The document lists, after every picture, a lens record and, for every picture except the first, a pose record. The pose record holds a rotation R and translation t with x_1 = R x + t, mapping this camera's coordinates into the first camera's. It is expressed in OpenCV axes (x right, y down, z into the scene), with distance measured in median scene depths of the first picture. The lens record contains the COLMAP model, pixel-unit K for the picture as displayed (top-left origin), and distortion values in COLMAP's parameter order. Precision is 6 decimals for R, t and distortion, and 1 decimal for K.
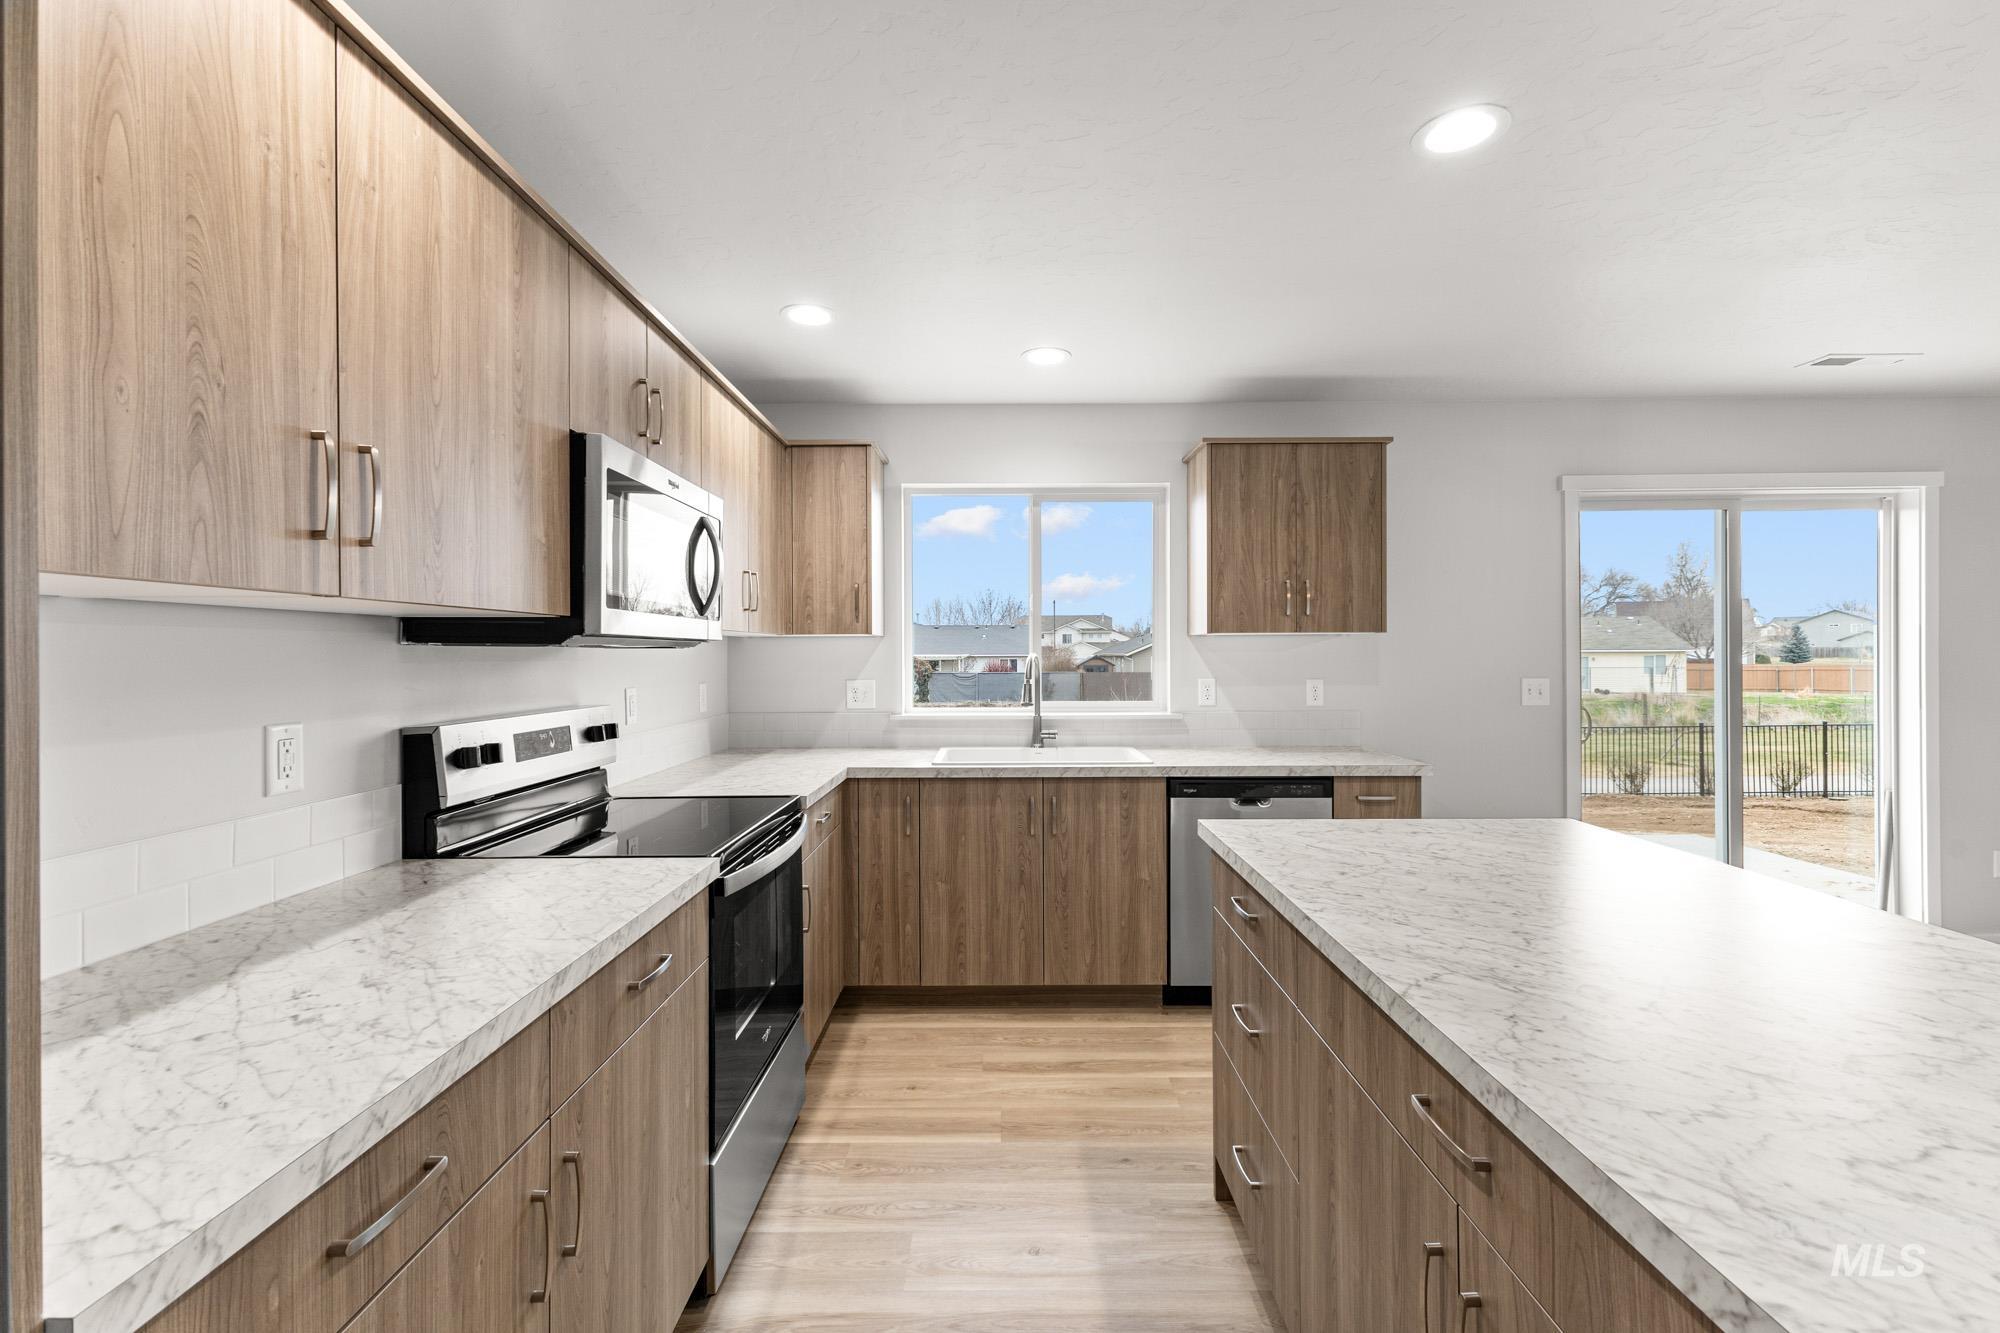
lens RADIAL K [[859.3, 0, 999.6], [0, 859.3, 655.9], [0, 0, 1]] dist [0.001555, -0.000069]
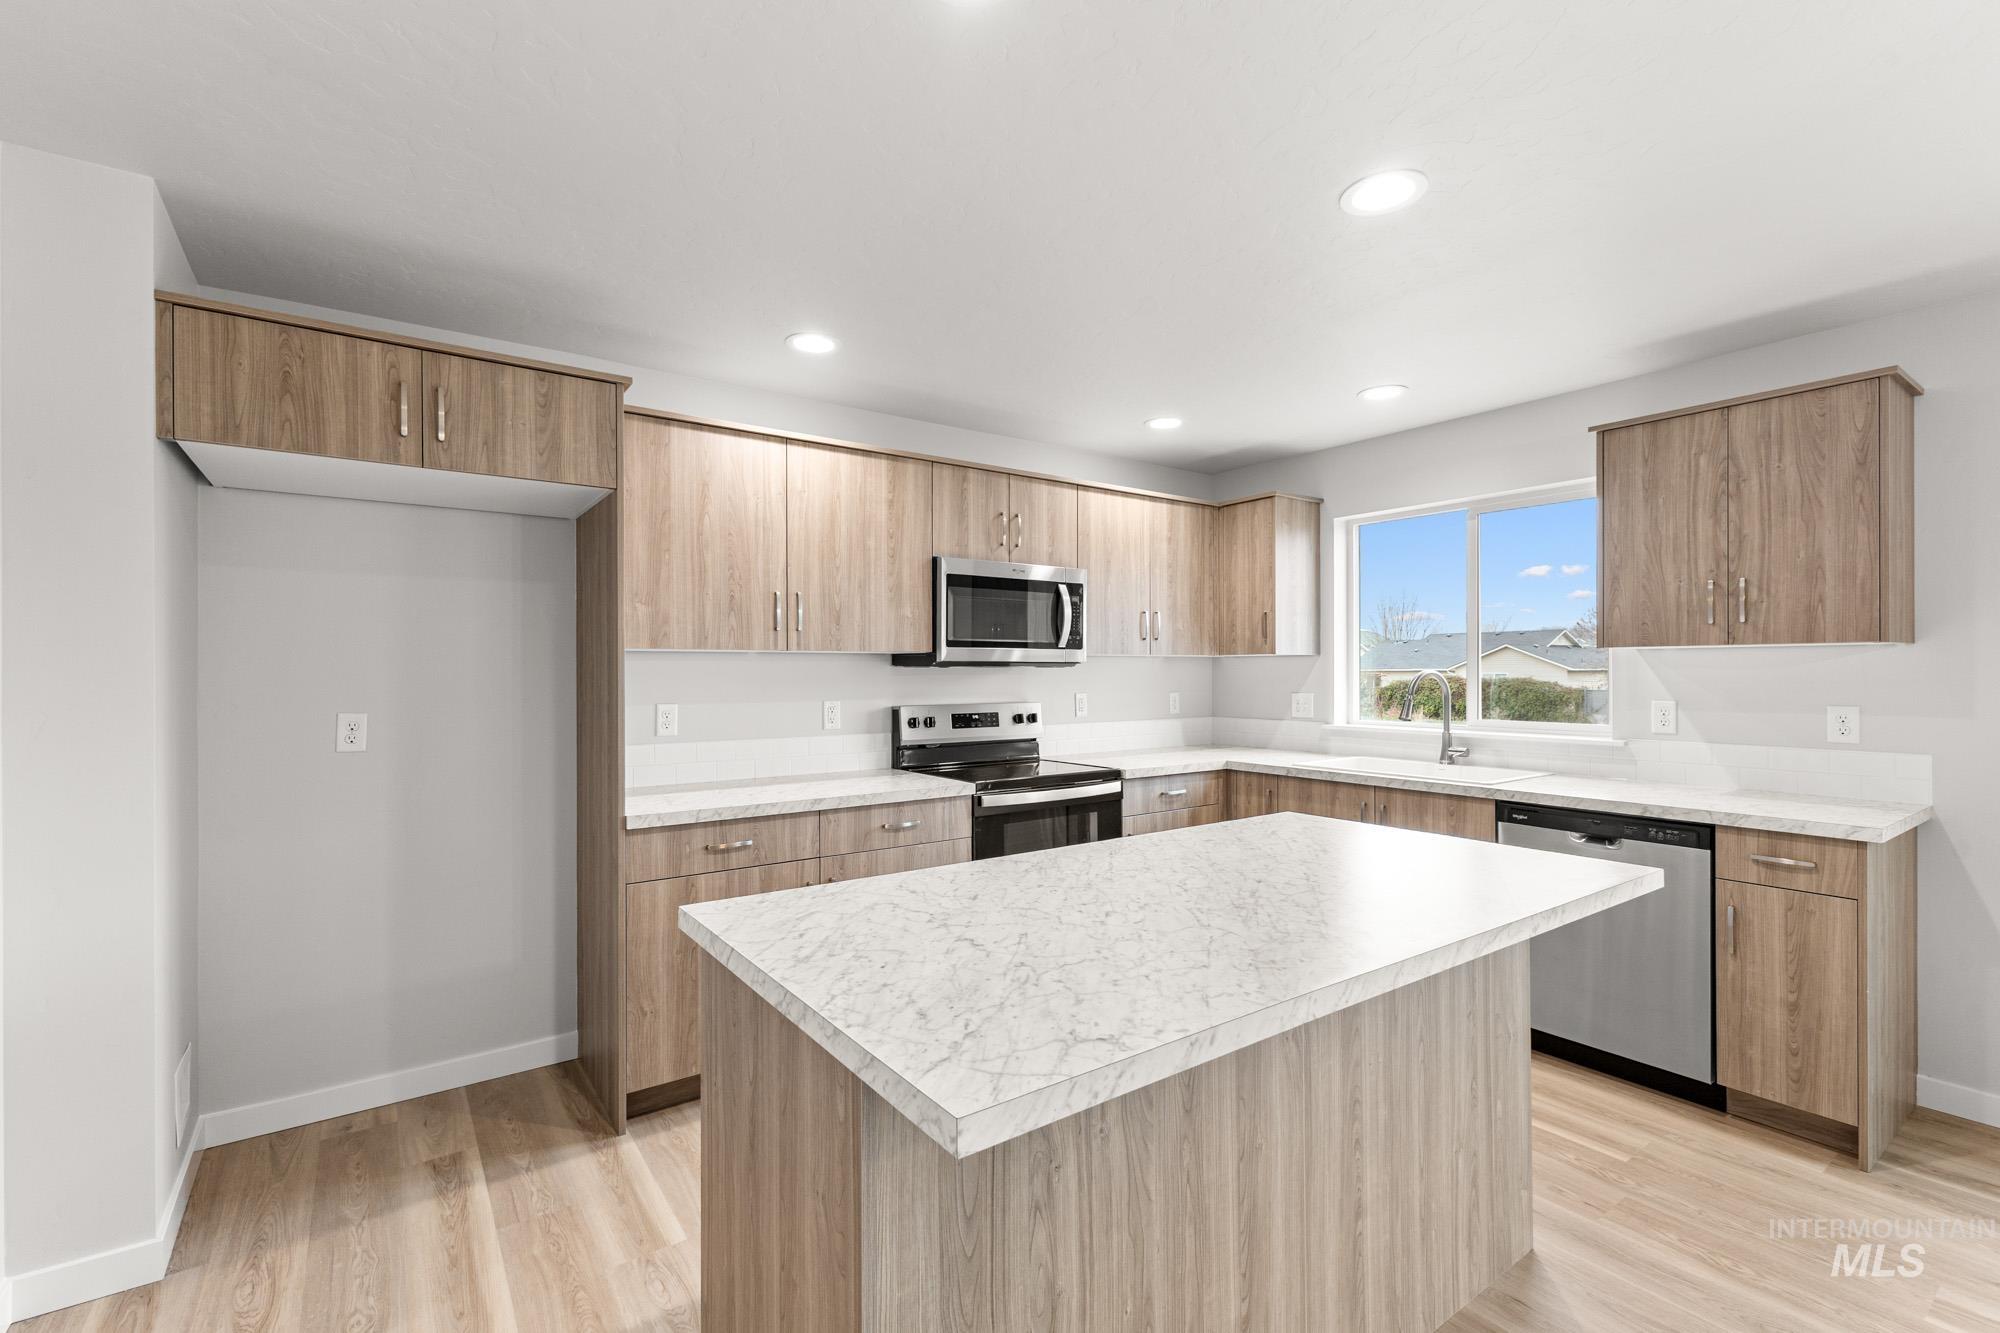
lens RADIAL K [[866.9, 0, 994.5], [0, 866.9, 670.7], [0, 0, 1]] dist [0.008132, -0.000157]
pose [[0.584635, 0.002328, -0.811293, 0.654111], [-0.000824, 0.999997, 0.002276, -0.004855], [0.811296, -0.000662, 0.584635, -0.021973]]
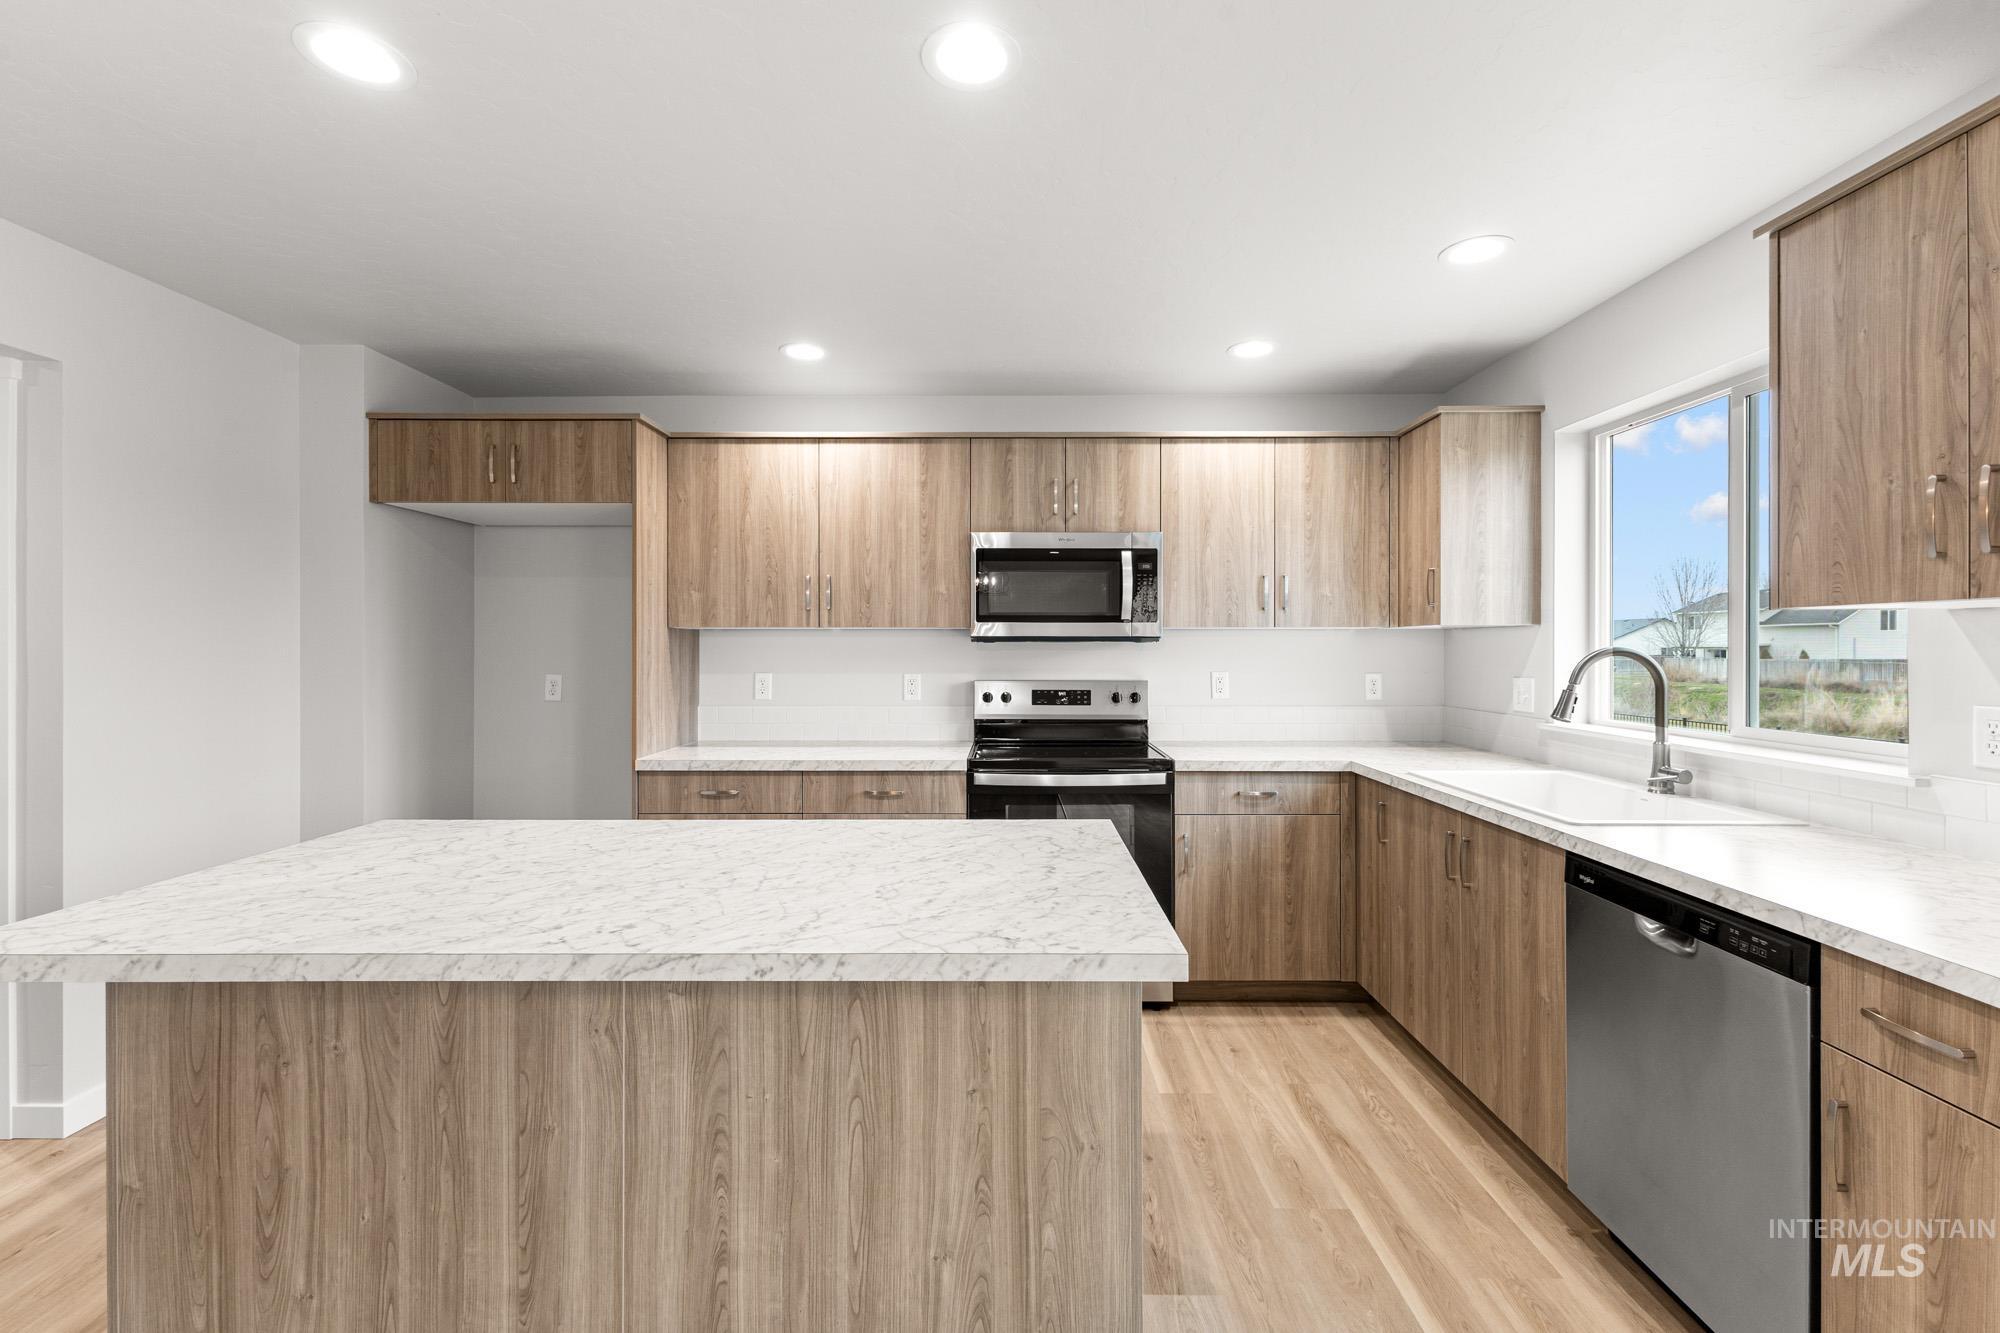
lens RADIAL K [[860.3, 0, 1007.2], [0, 860.3, 646.5], [0, 0, 1]] dist [0.007384, -0.000981]
pose [[0.005393, 0.004579, -0.999975, 0.813595], [-0.001530, 0.999988, 0.004571, -0.006526], [0.999984, 0.001505, 0.005400, 0.592876]]
